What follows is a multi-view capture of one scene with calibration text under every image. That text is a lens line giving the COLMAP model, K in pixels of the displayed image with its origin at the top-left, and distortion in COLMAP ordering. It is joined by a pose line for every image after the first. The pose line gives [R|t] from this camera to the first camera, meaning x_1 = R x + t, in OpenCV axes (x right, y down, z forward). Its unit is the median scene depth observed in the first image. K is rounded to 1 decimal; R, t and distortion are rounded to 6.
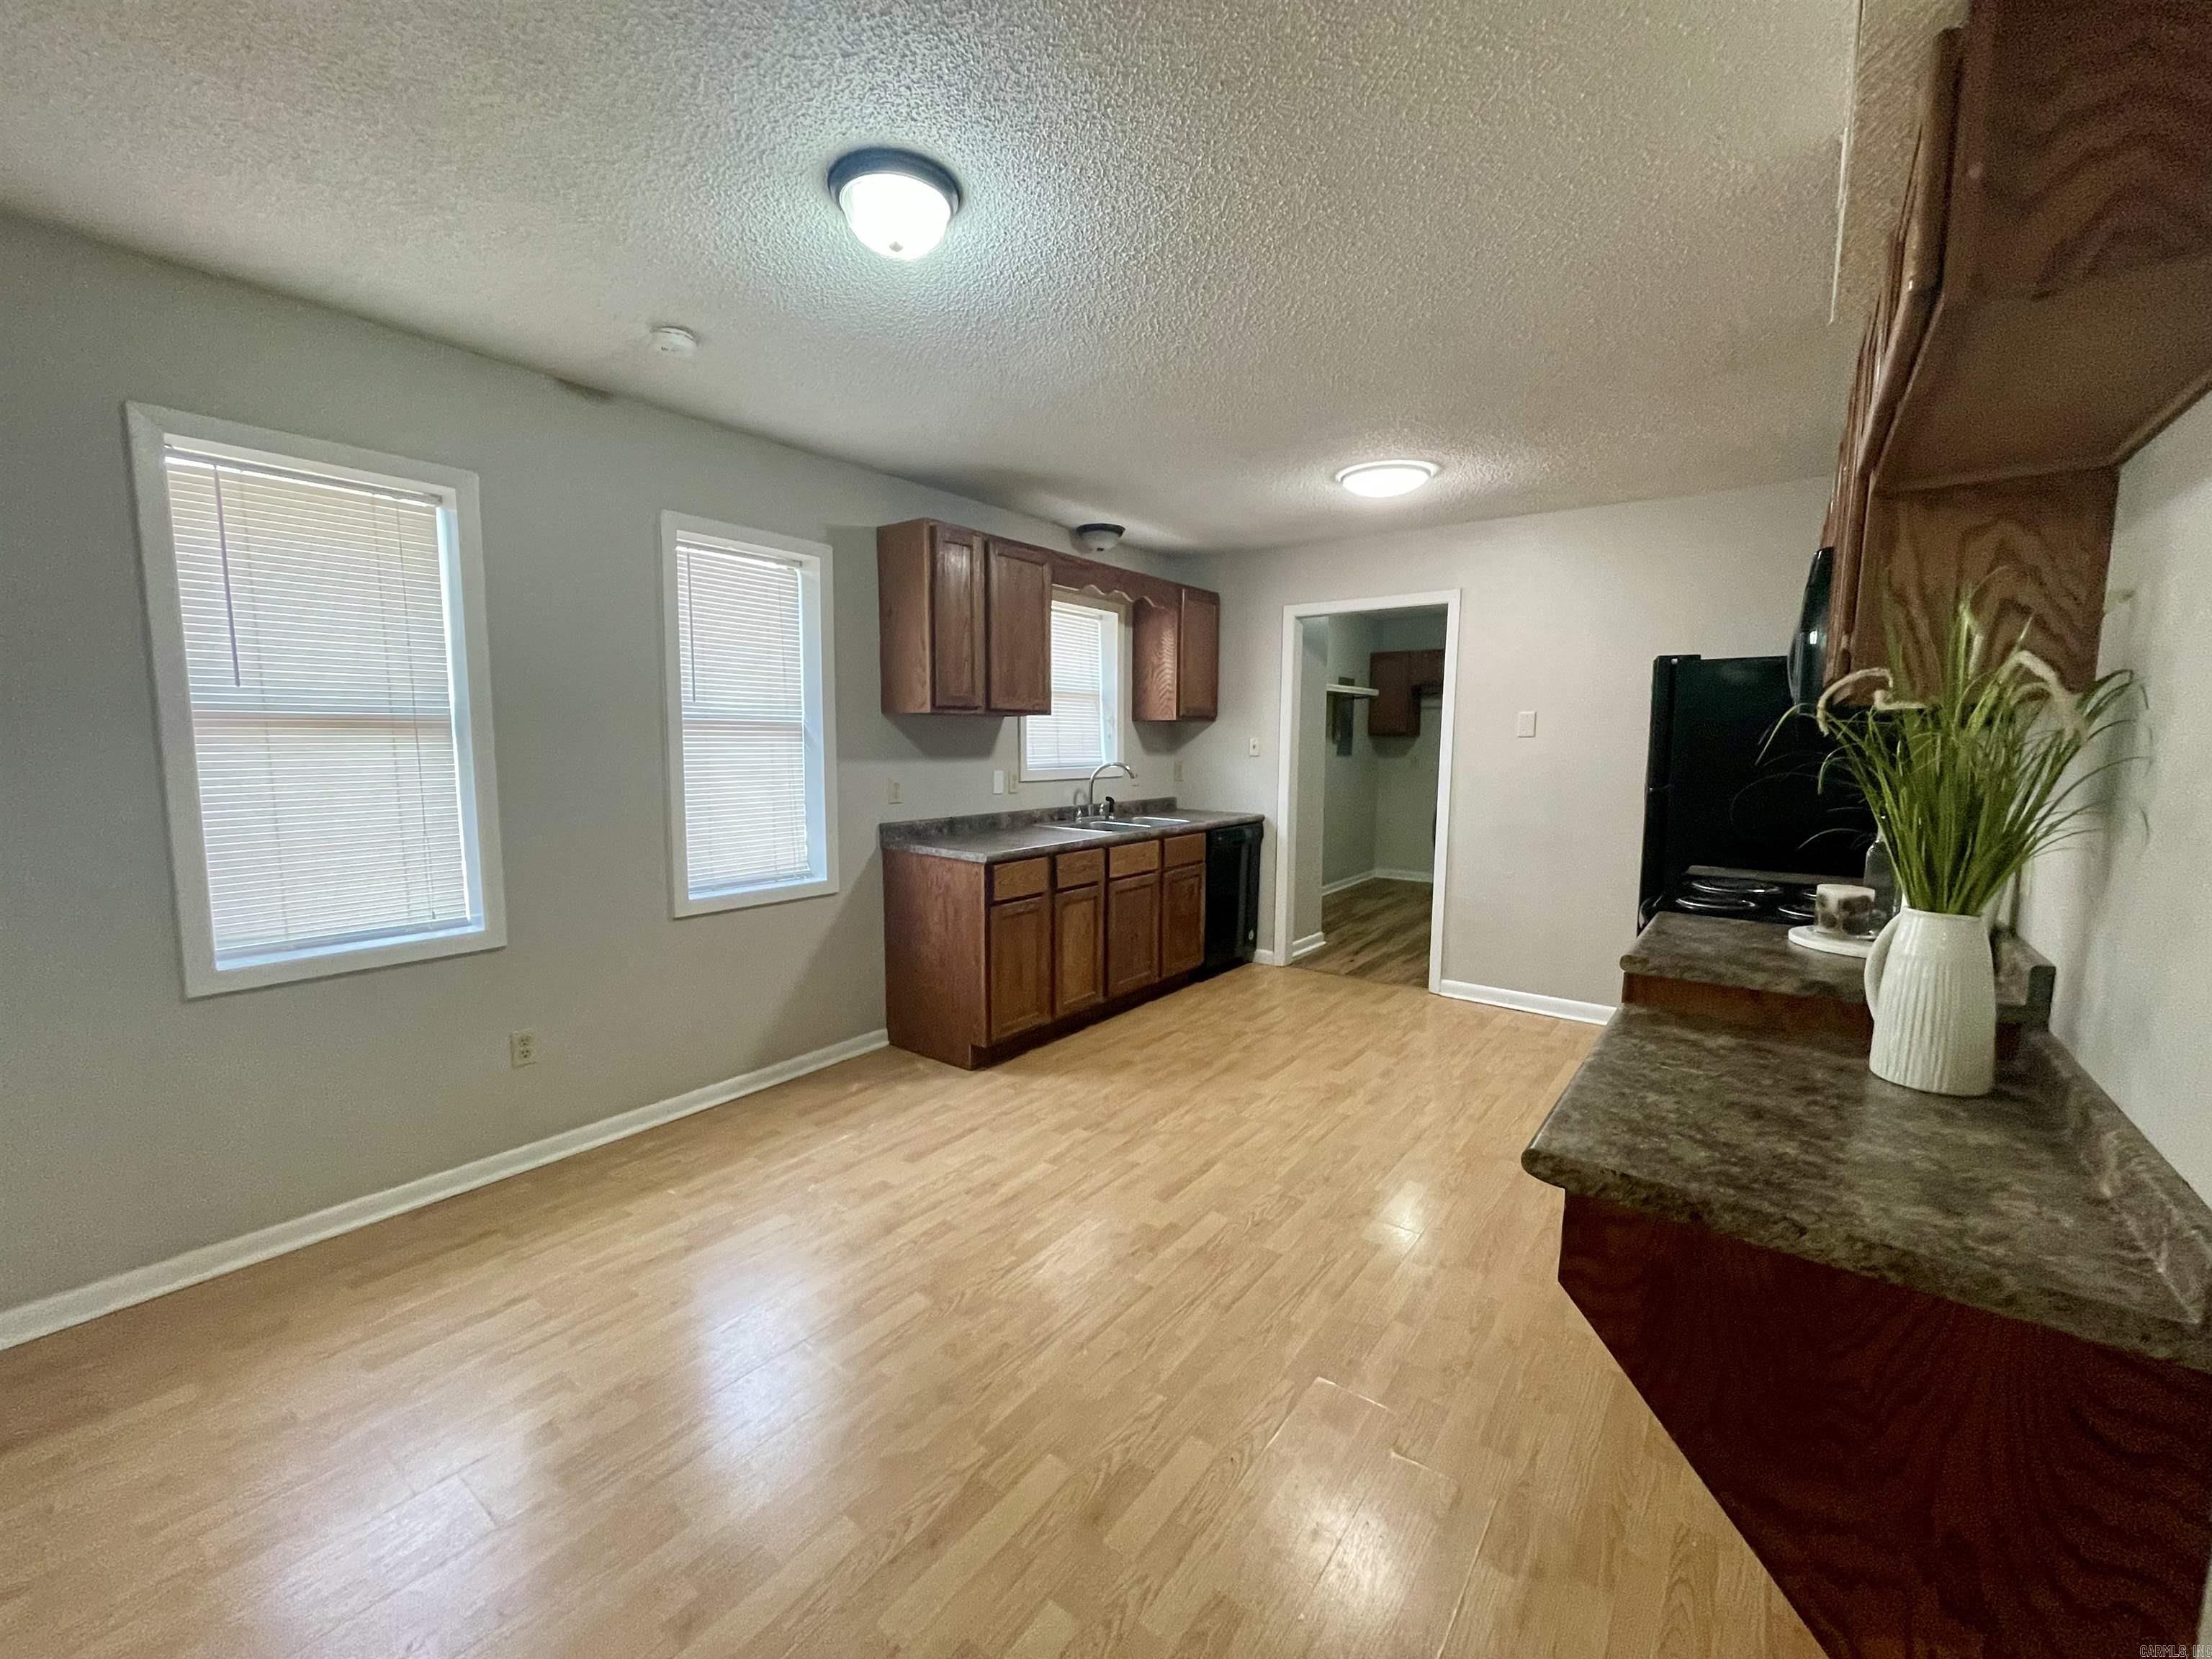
lens RADIAL K [[891.9, 0, 1095.6], [0, 891.9, 835.5], [0, 0, 1]] dist [-0.000560, 0.000385]
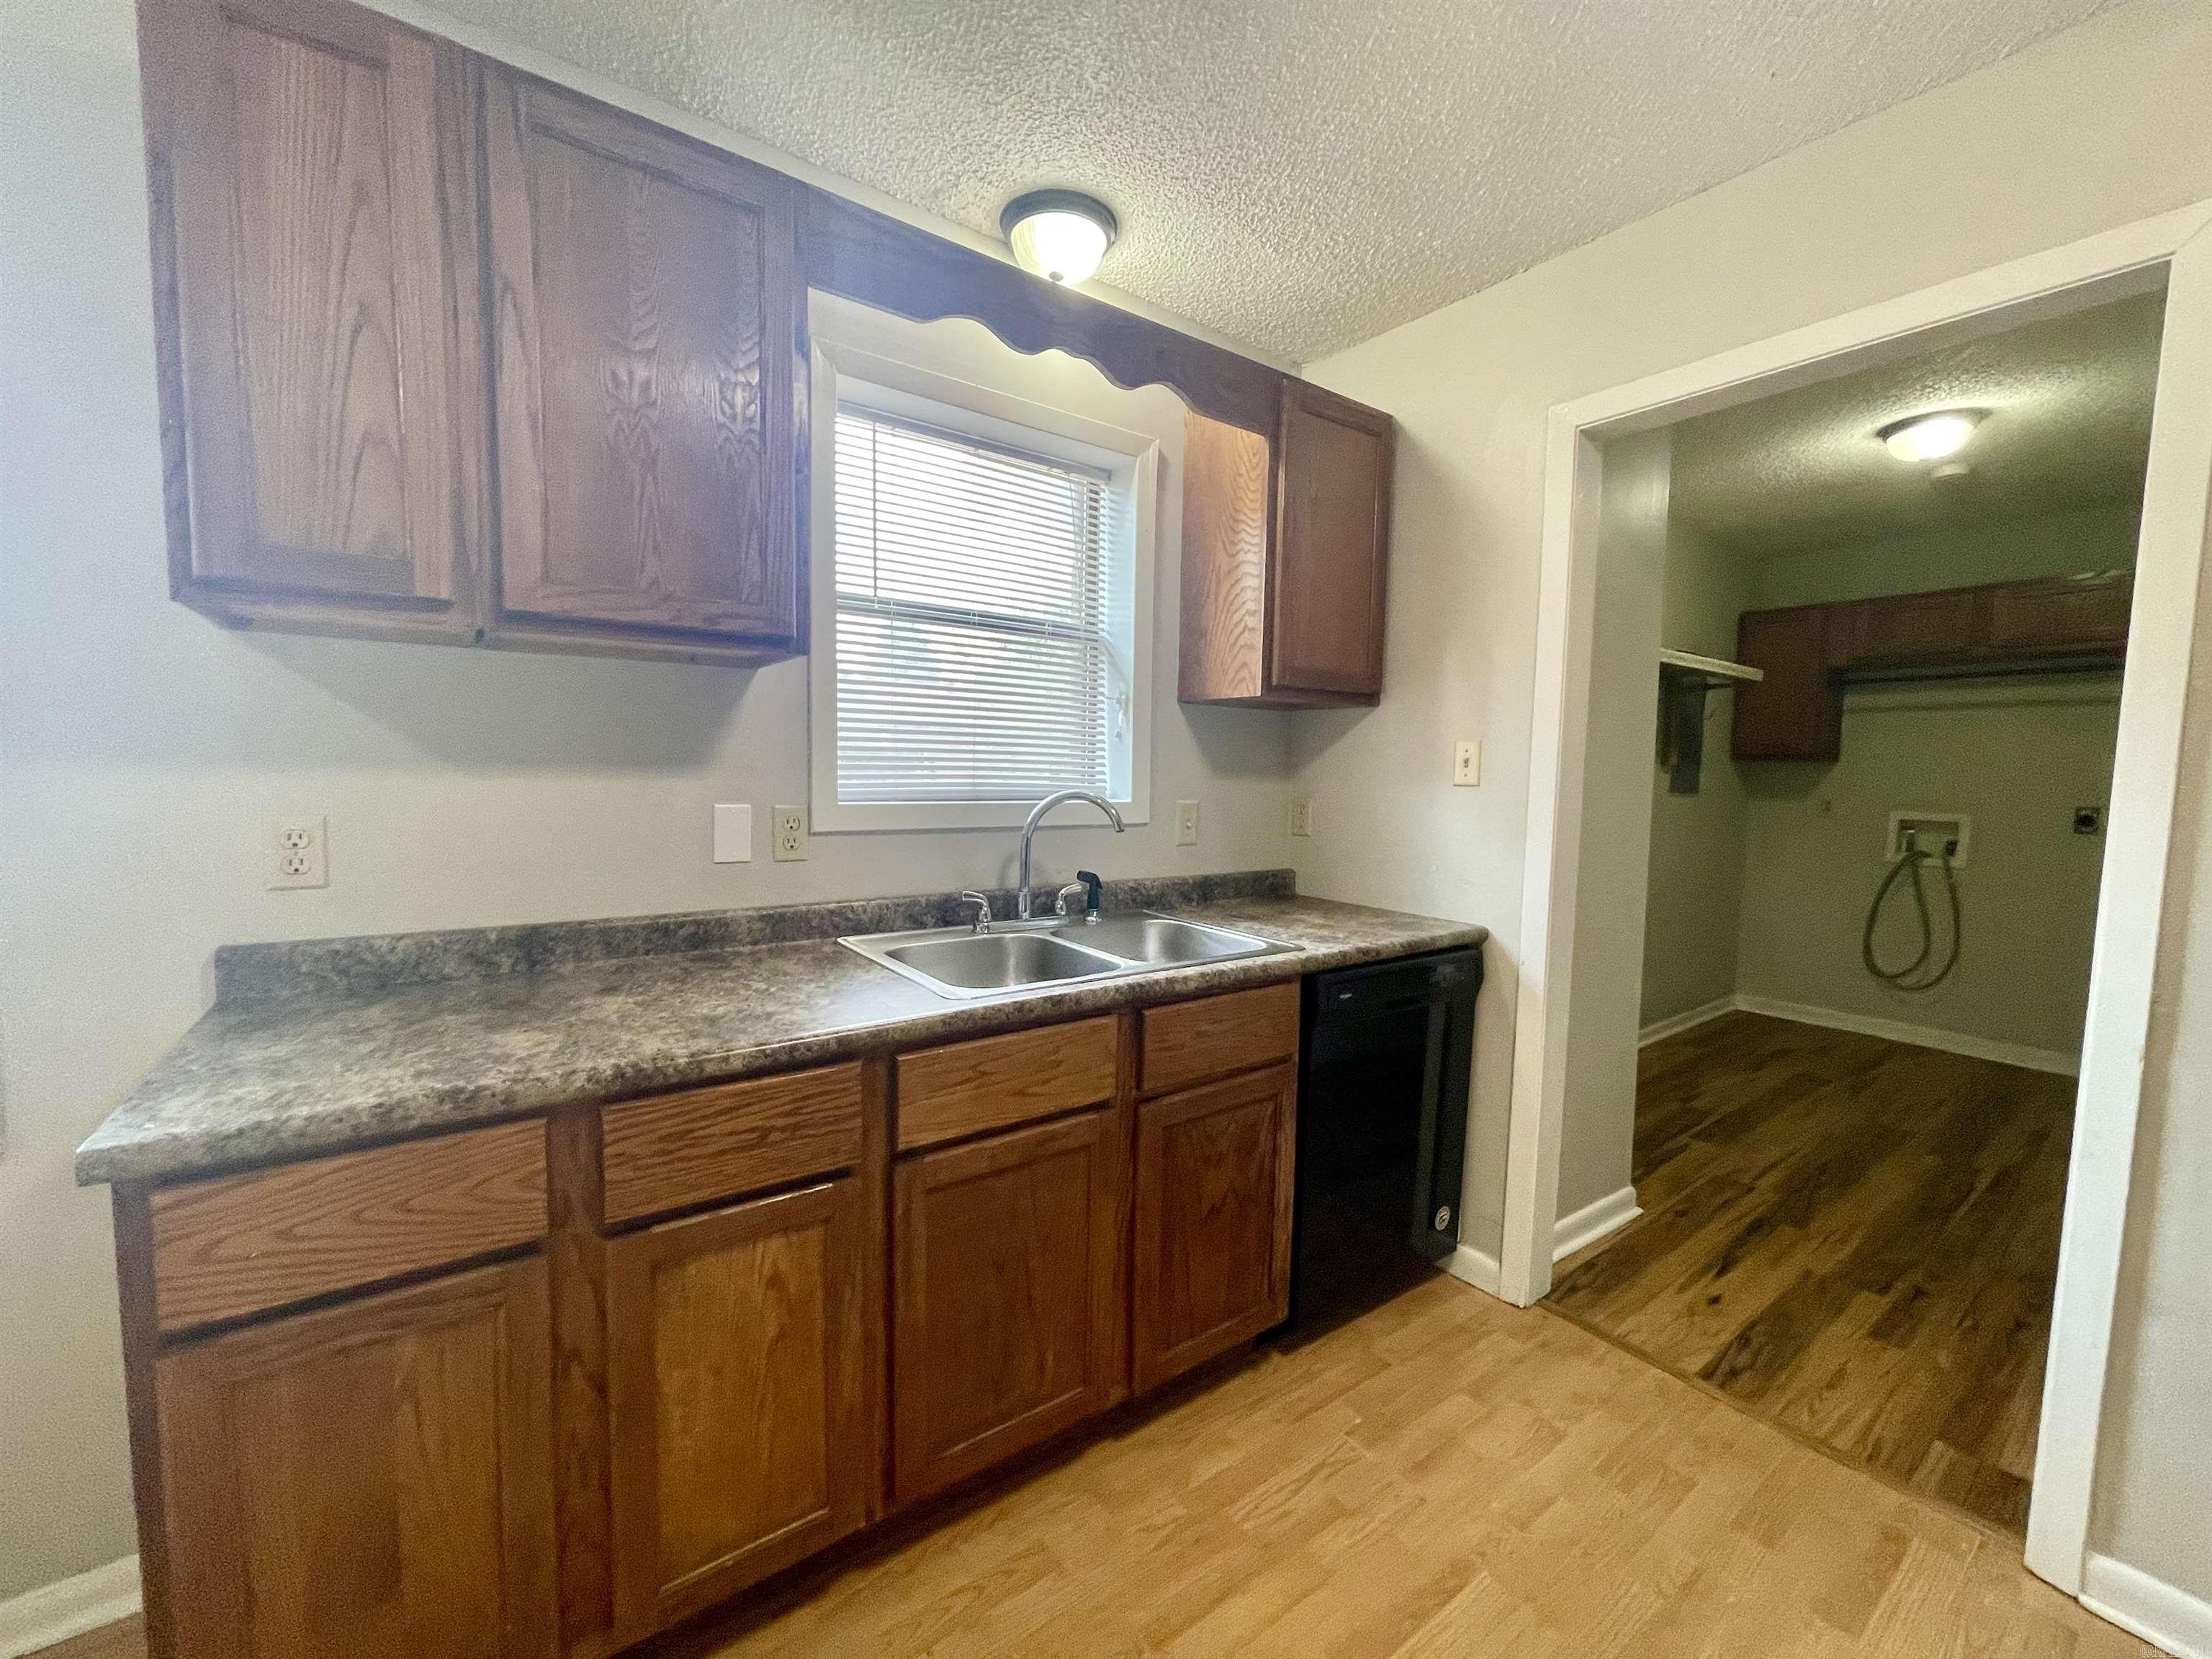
lens RADIAL K [[891.9, 0, 1095.6], [0, 891.9, 835.5], [0, 0, 1]] dist [-0.000560, 0.000385]
pose [[0.958420, 0.040591, -0.282459, 0.145277], [-0.050421, 0.998346, -0.027614, -0.050974], [0.280871, 0.040707, 0.958882, 0.616261]]
